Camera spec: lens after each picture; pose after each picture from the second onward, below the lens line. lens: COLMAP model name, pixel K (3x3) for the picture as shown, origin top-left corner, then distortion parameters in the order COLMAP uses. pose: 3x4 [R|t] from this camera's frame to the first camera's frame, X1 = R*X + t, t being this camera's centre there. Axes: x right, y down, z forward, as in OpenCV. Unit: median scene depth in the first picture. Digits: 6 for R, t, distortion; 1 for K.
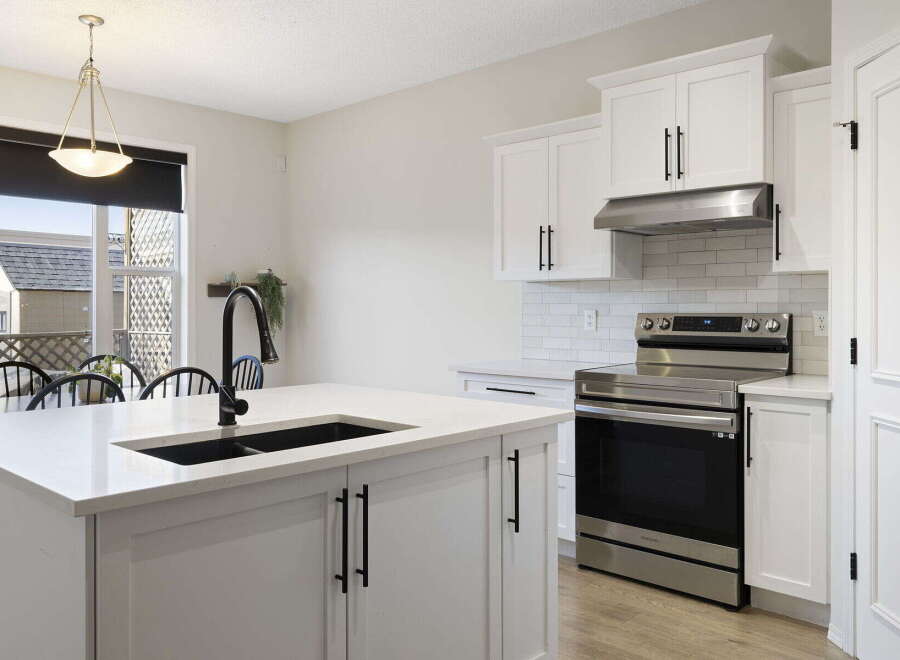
lens RADIAL K [[759.9, 0, 434.7], [0, 759.9, 308.3], [0, 0, 1]] dist [-0.002768, 0.000378]
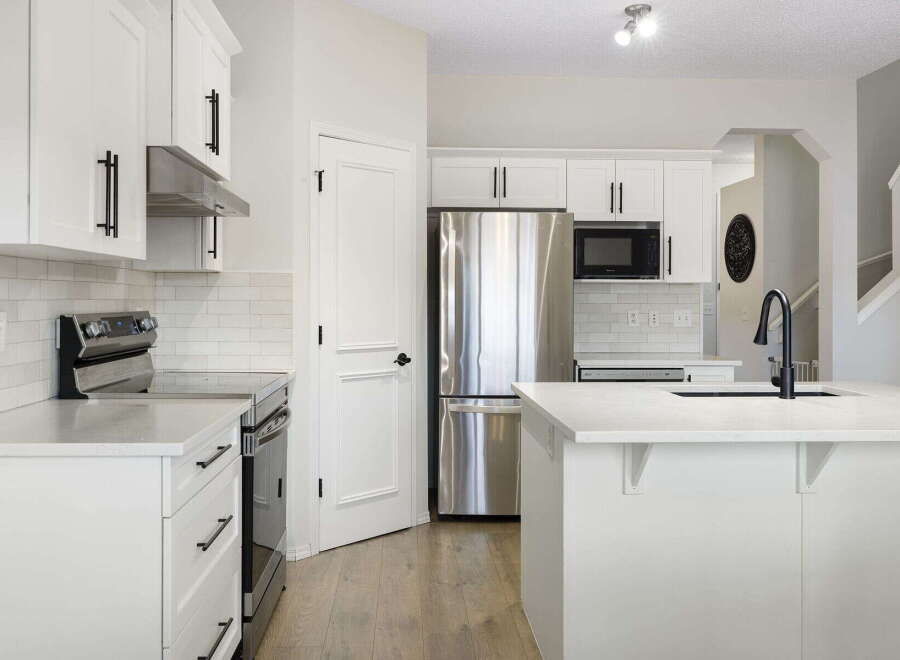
lens RADIAL K [[759.9, 0, 434.7], [0, 759.9, 308.3], [0, 0, 1]] dist [-0.002768, 0.000378]
pose [[-0.720471, -0.005313, 0.693465, -0.439942], [0.003149, 0.999935, 0.010933, -0.006161], [-0.693478, 0.010060, -0.720407, 1.430710]]
